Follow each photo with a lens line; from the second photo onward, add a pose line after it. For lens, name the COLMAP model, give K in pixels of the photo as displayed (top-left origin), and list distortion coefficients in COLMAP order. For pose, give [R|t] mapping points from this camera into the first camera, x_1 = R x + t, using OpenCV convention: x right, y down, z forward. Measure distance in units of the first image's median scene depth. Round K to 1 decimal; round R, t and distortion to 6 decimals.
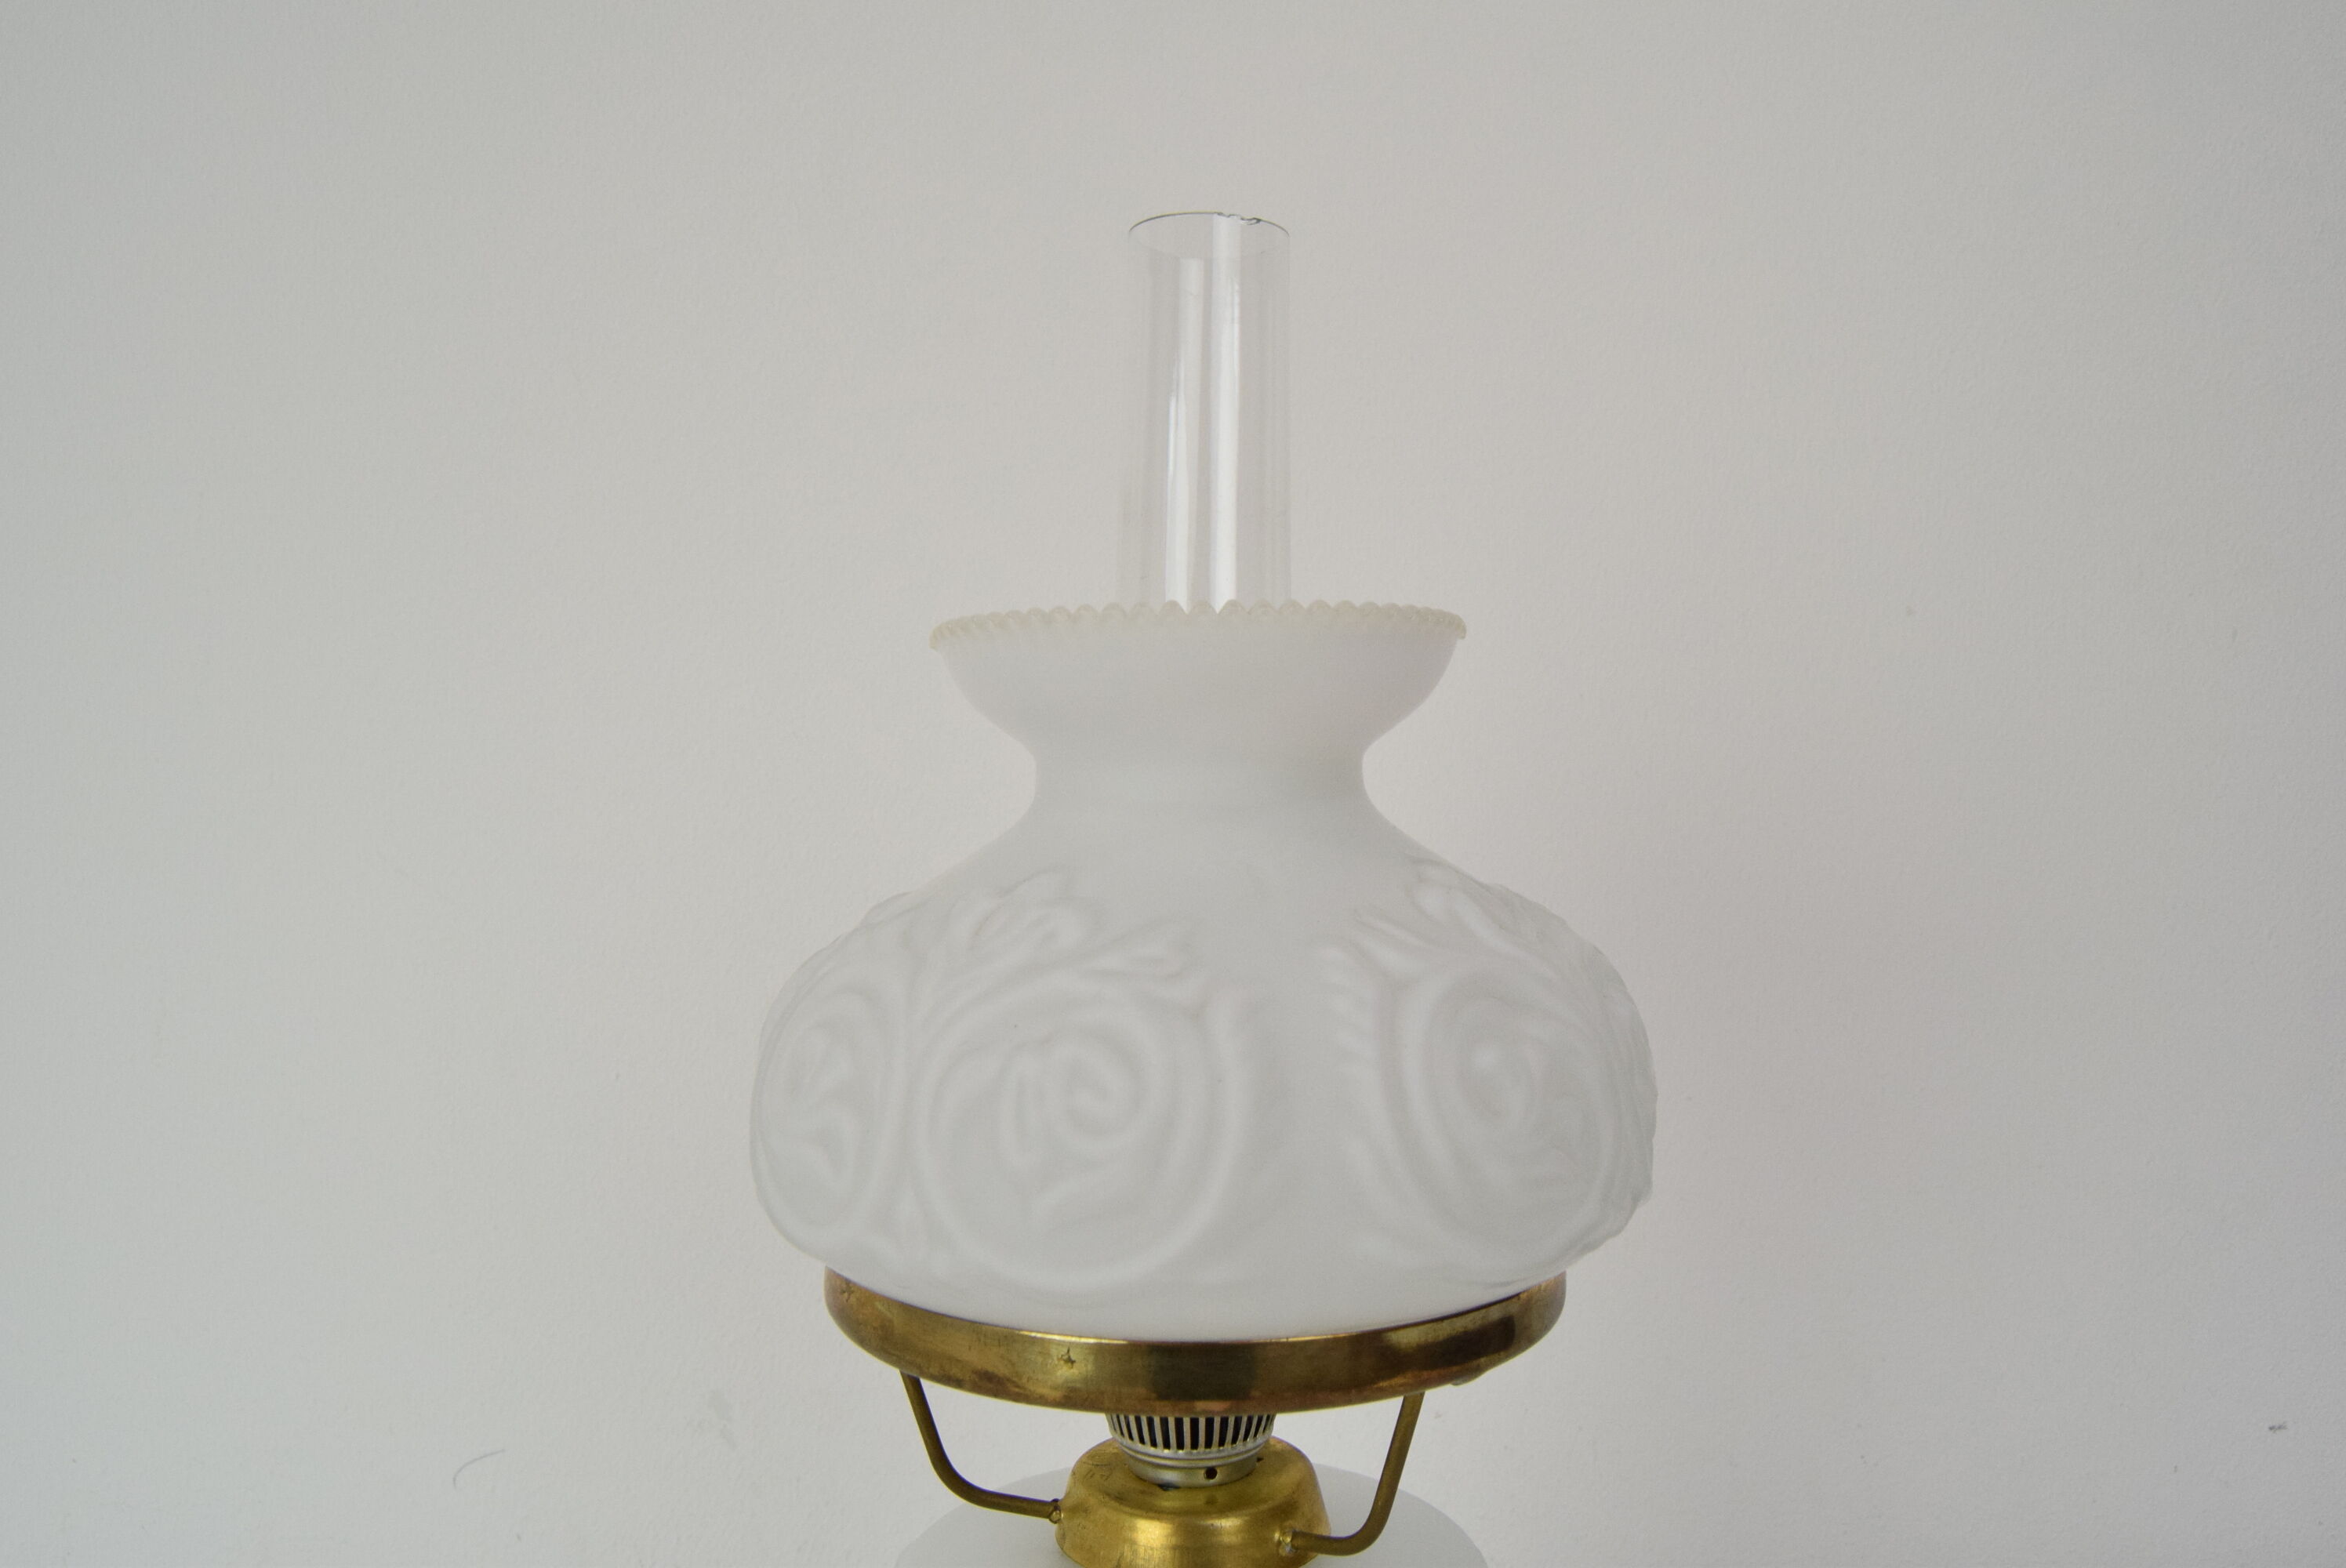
lens RADIAL K [[1850.5, 0, 1173.0], [0, 1850.5, 784.0], [0, 0, 1]] dist [-0.050535, 0.001323]
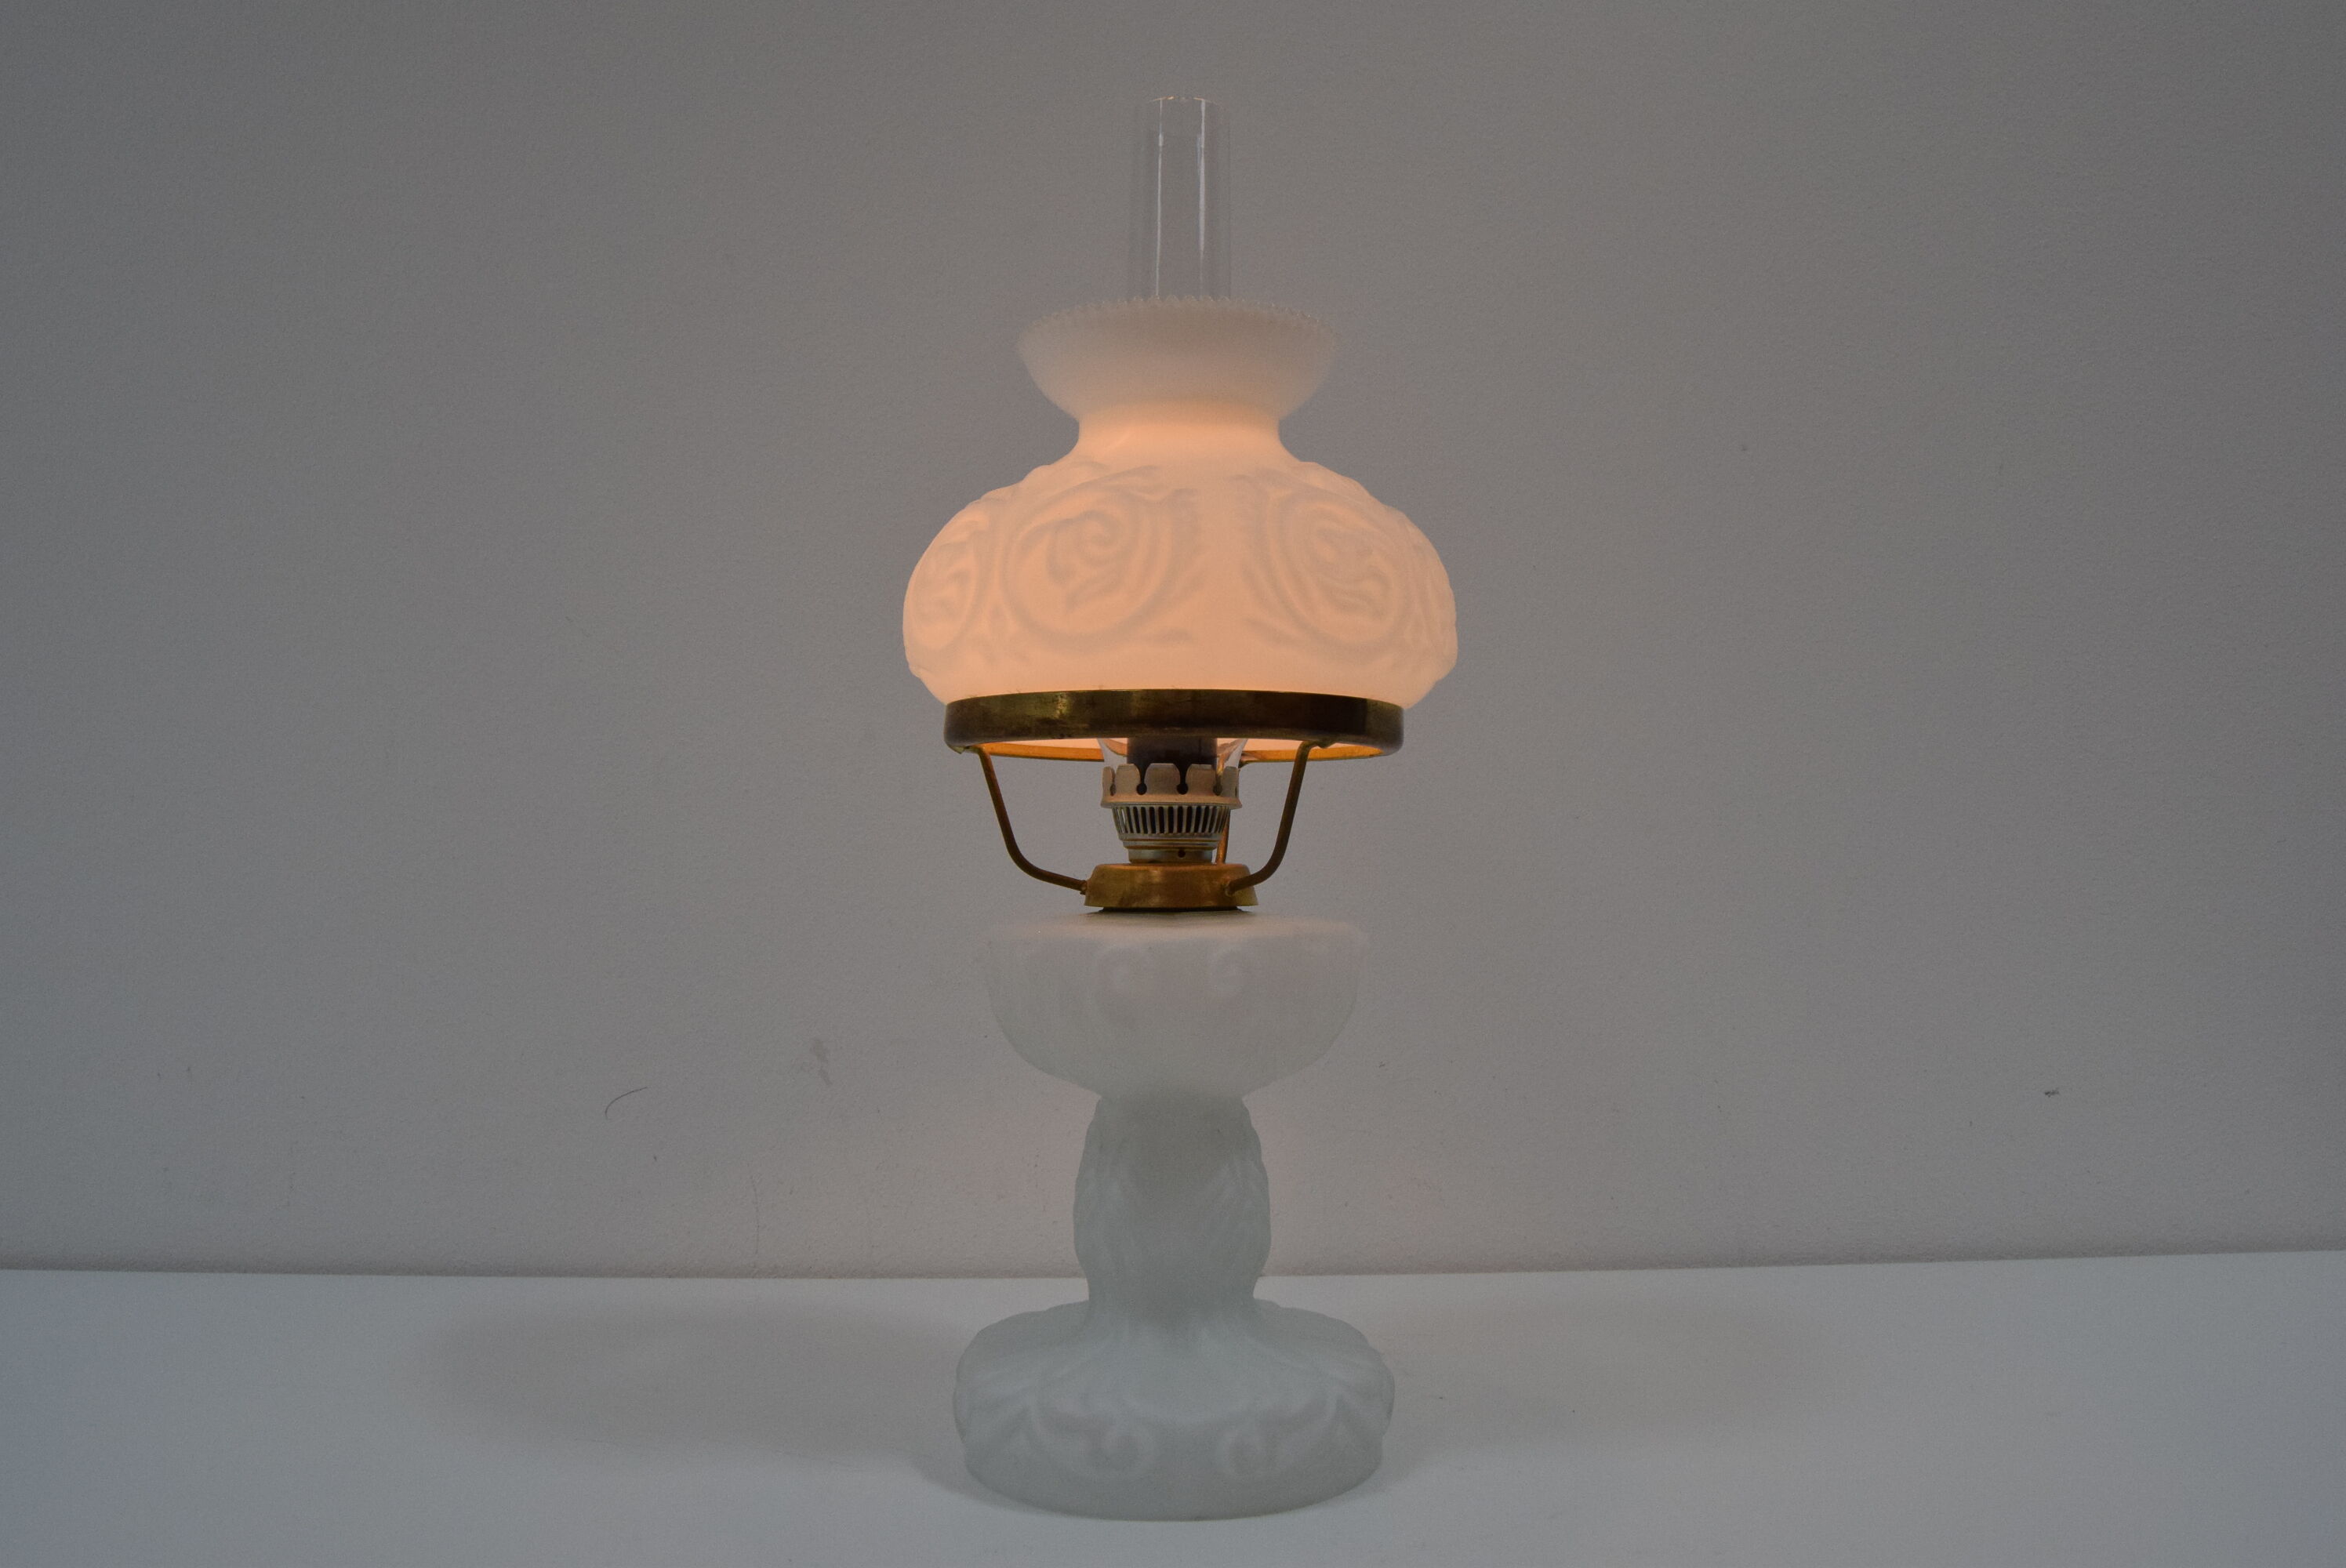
lens RADIAL K [[1940.8, 0, 1173.0], [0, 1940.8, 784.0], [0, 0, 1]] dist [-0.051825, -0.000291]
pose [[0.999709, 0.008452, -0.022594, 0.057760], [-0.009903, 0.997841, -0.064921, 0.479447], [0.021996, 0.065126, 0.997635, -0.784650]]
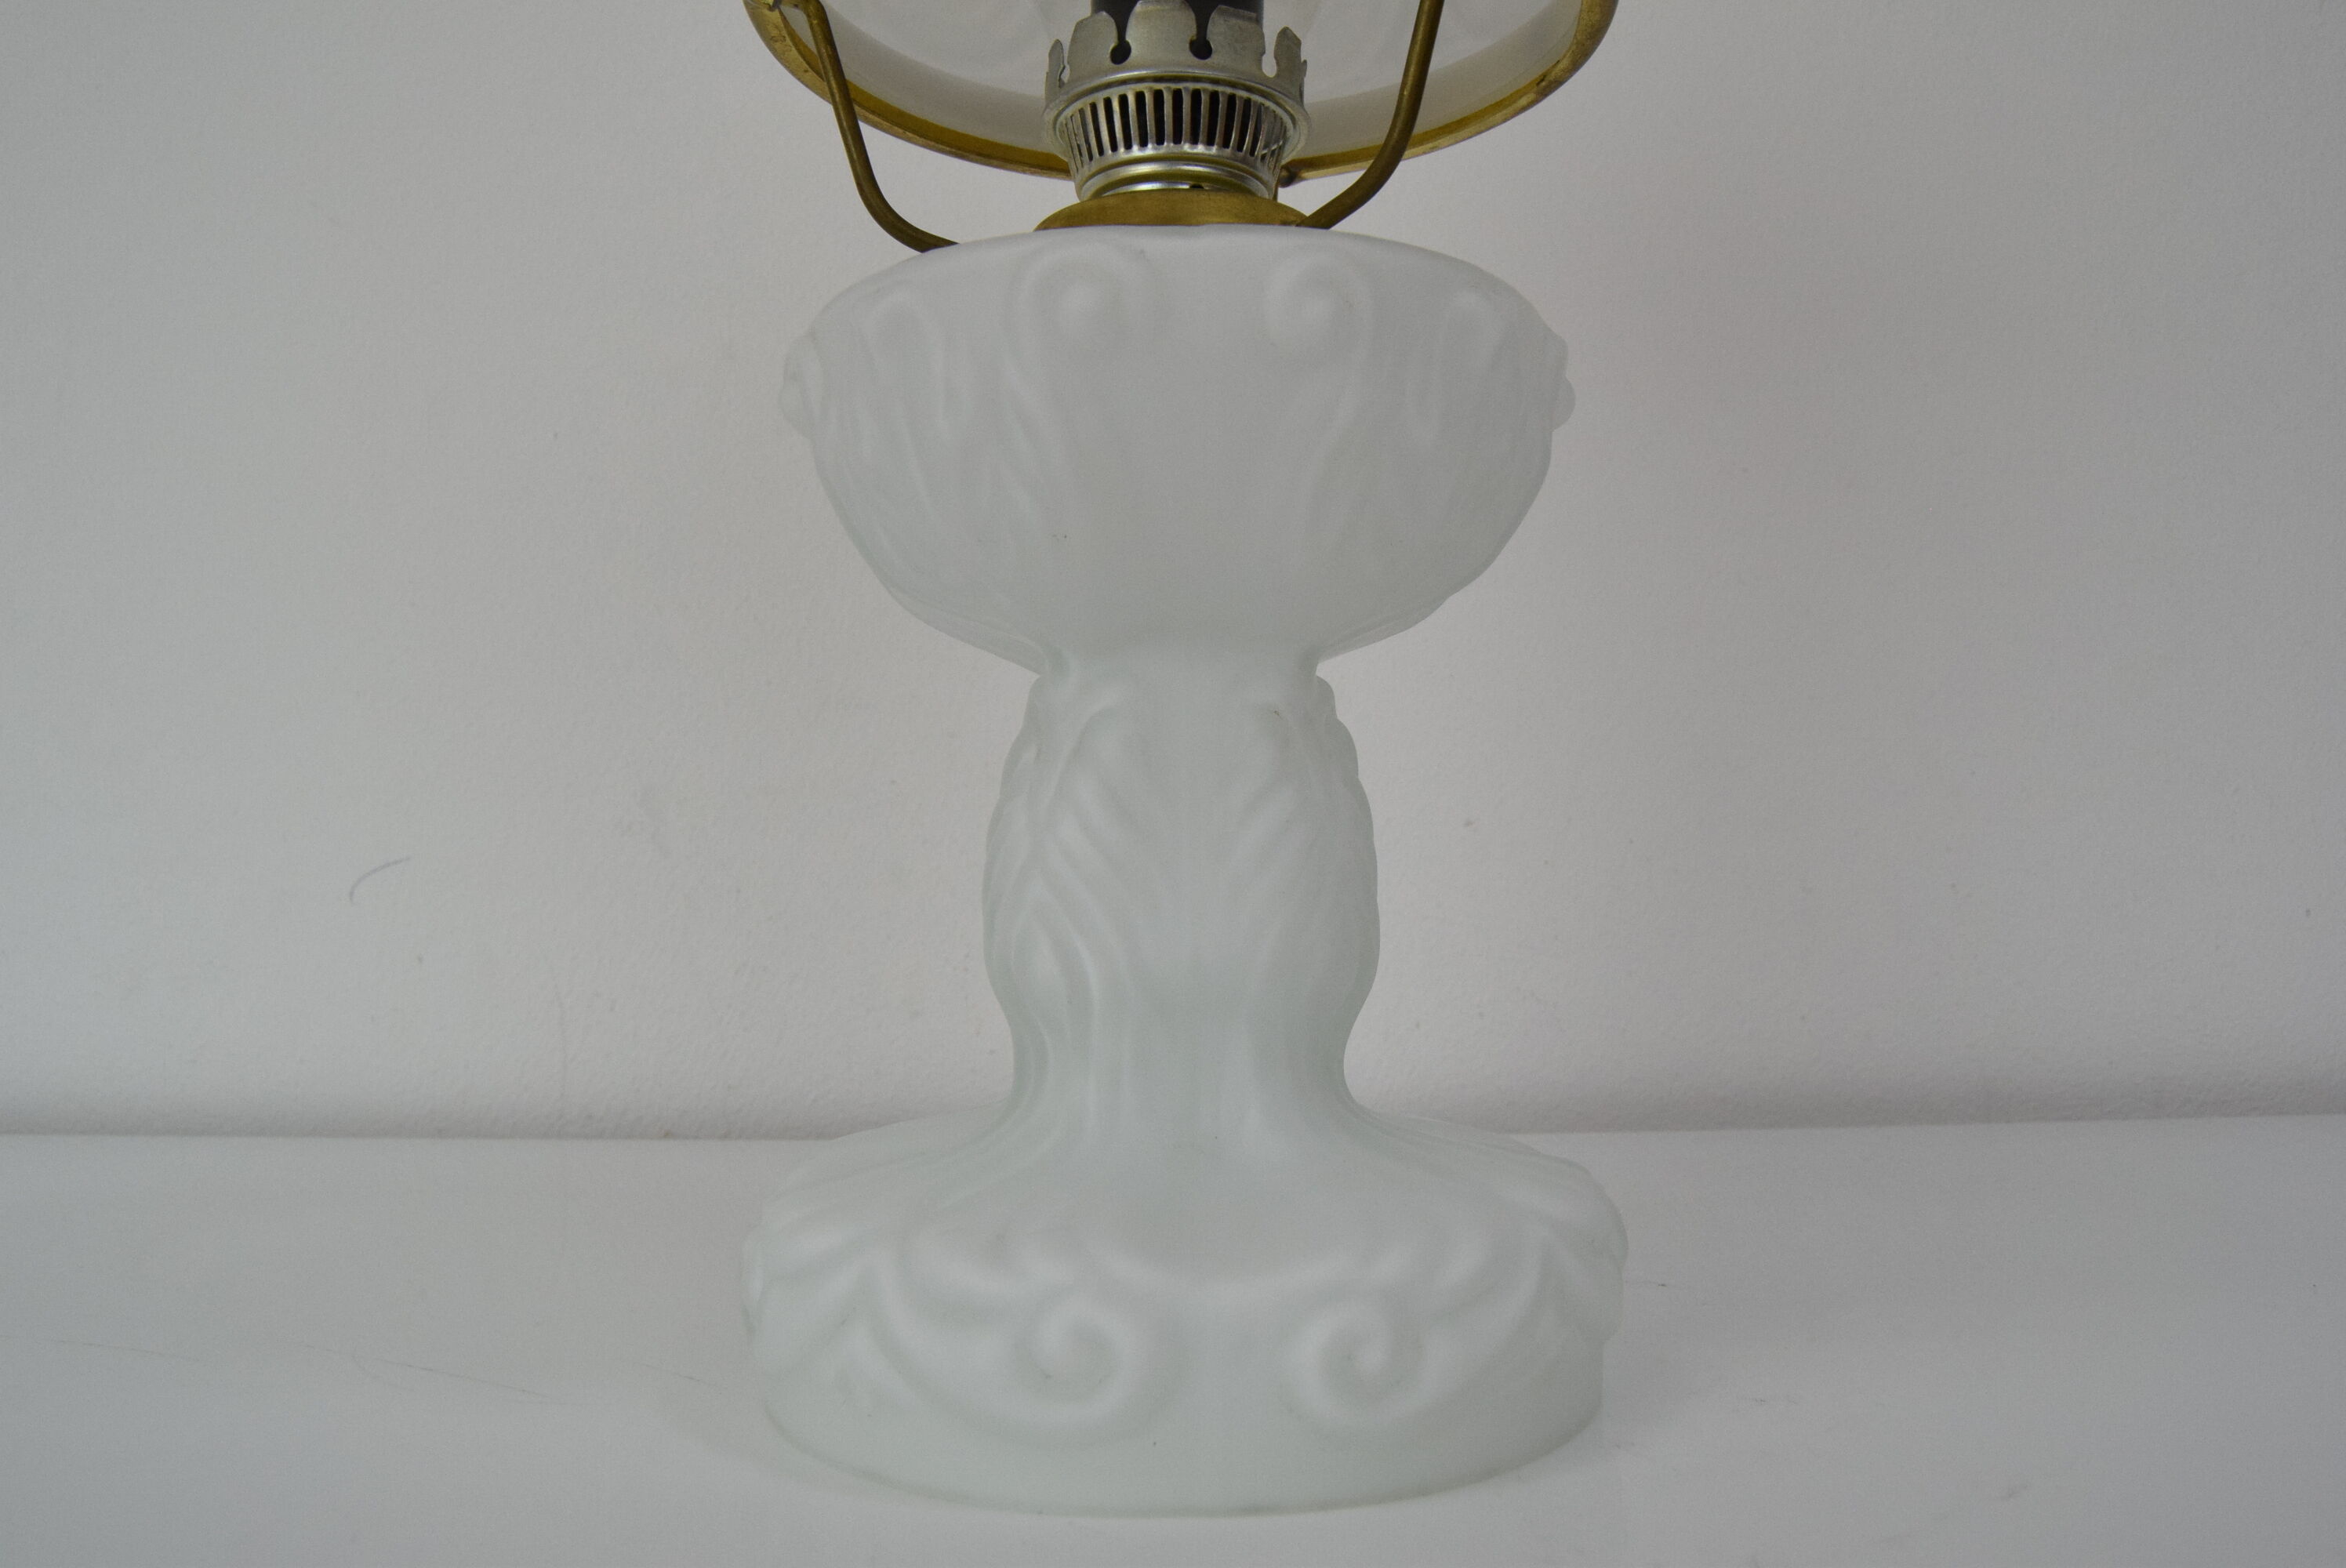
lens RADIAL K [[1837.0, 0, 1173.6], [0, 1837.0, 690.6], [0, 0, 1]] dist [-0.042654, 0.000727]
pose [[0.999958, 0.009035, -0.001258, 0.014853], [-0.009111, 0.996135, -0.087357, 0.756325], [0.000464, 0.087365, 0.996176, 0.227347]]
